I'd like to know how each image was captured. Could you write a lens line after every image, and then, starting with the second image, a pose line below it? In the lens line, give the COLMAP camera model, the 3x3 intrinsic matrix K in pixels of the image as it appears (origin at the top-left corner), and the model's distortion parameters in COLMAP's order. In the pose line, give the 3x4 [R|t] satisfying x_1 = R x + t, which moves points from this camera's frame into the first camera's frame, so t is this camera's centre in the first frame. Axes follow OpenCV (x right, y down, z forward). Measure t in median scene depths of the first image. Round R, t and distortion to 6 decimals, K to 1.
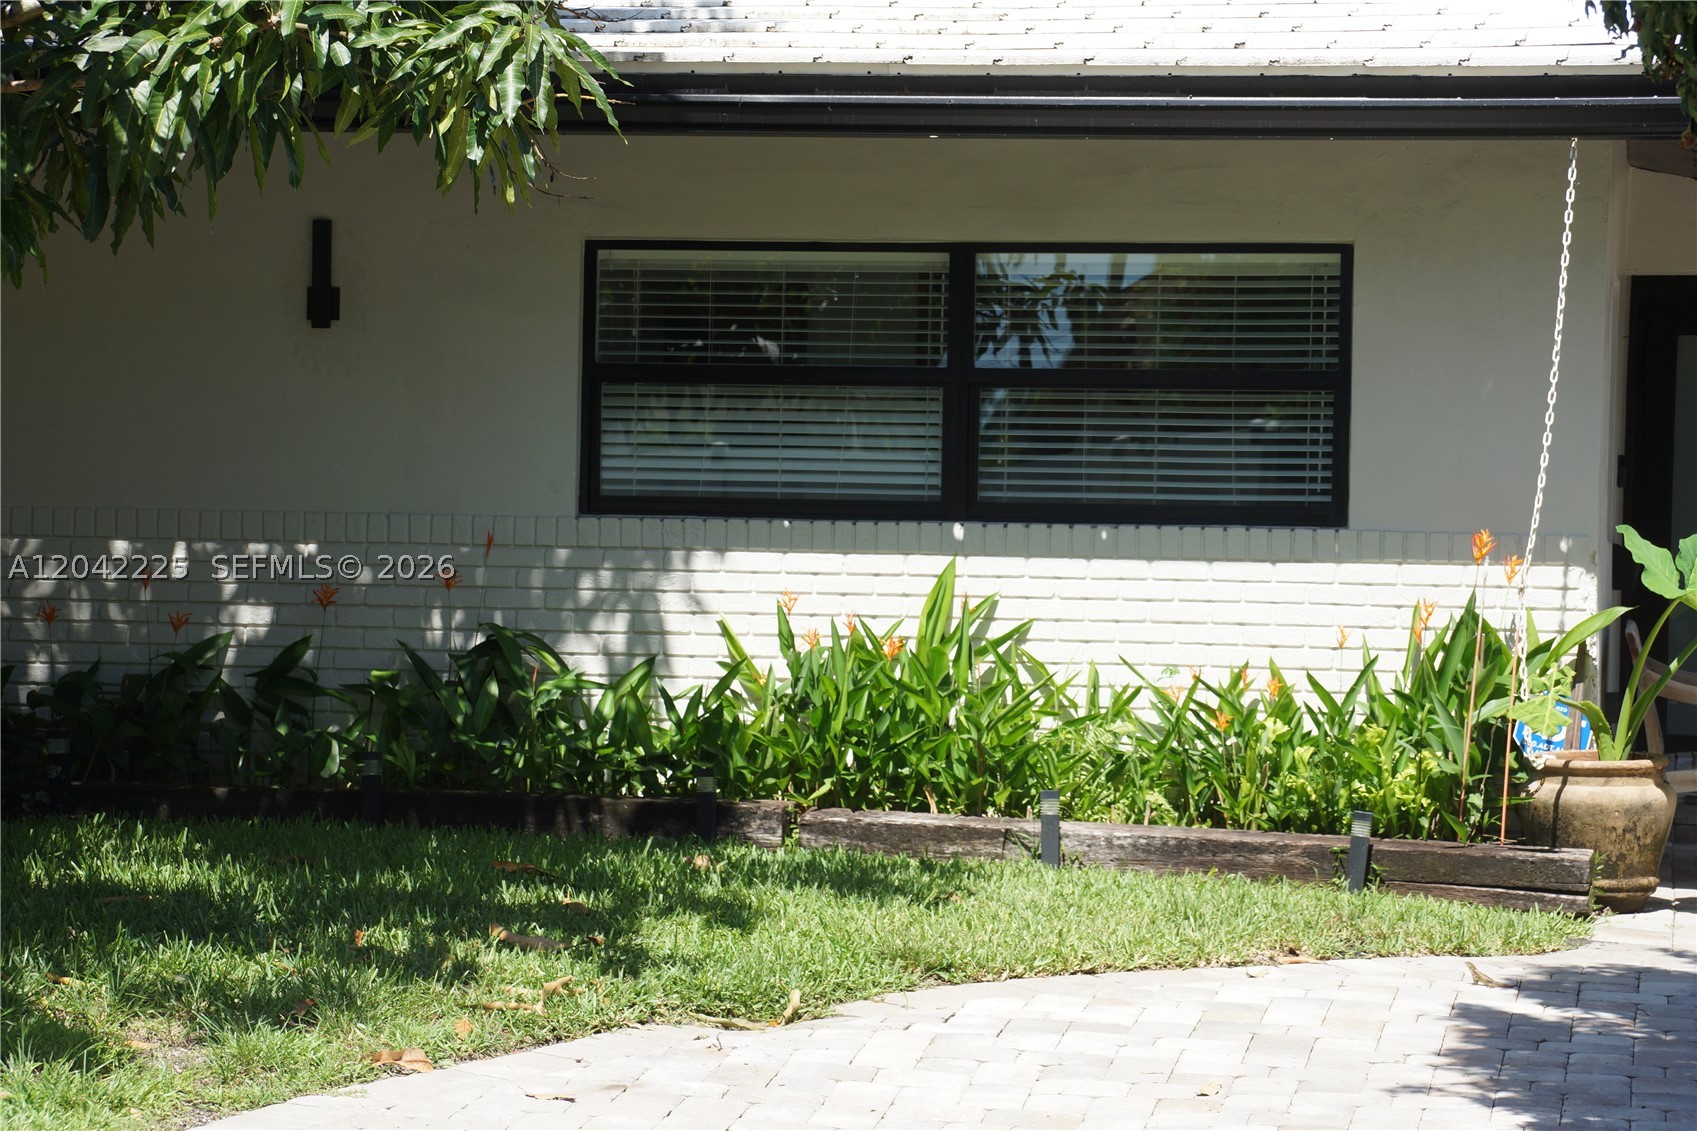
lens RADIAL K [[4899.6, 0, 824.9], [0, 4899.6, 574.7], [0, 0, 1]] dist [0.515199, 0.438395]
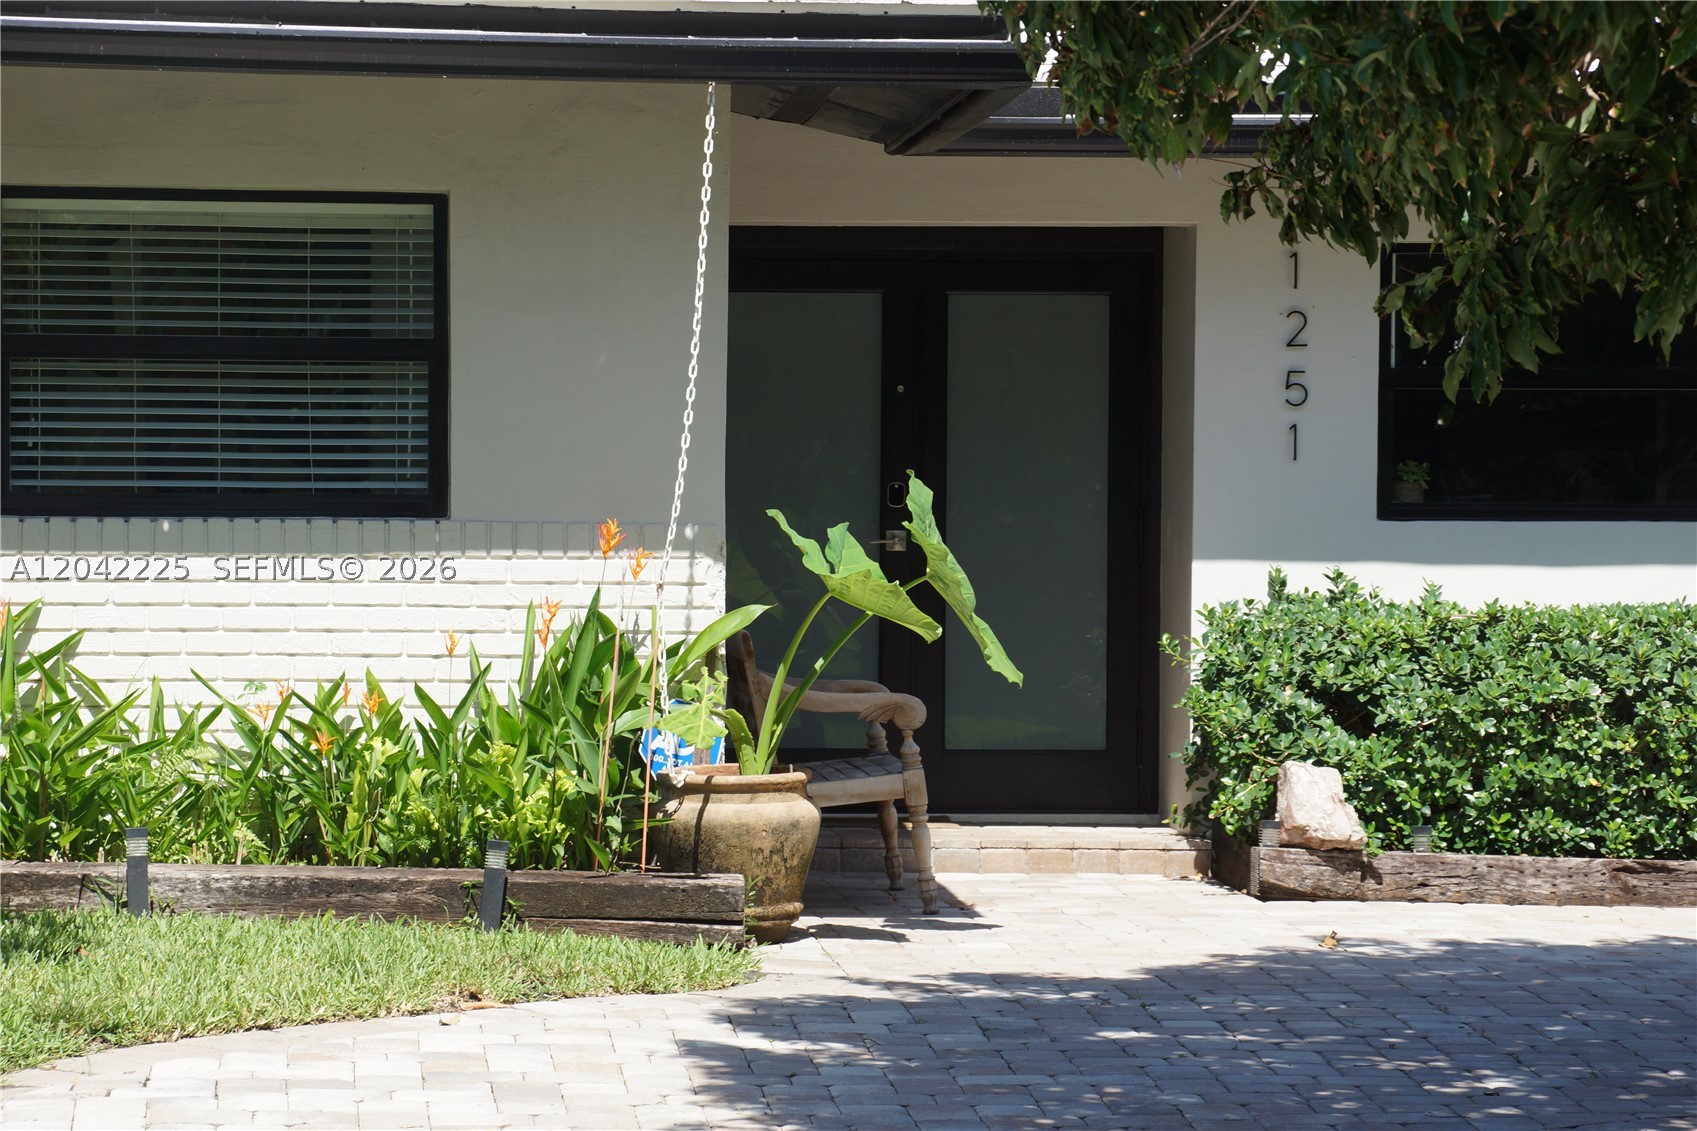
lens RADIAL K [[6453.4, 0, 842.5], [0, 6453.4, 598.9], [0, 0, 1]] dist [0.644436, 3.908125]
pose [[0.968370, -0.016378, 0.248981, -0.116861], [0.014944, 0.999859, 0.007647, -0.003078], [-0.249071, -0.003684, 0.968478, -0.135268]]
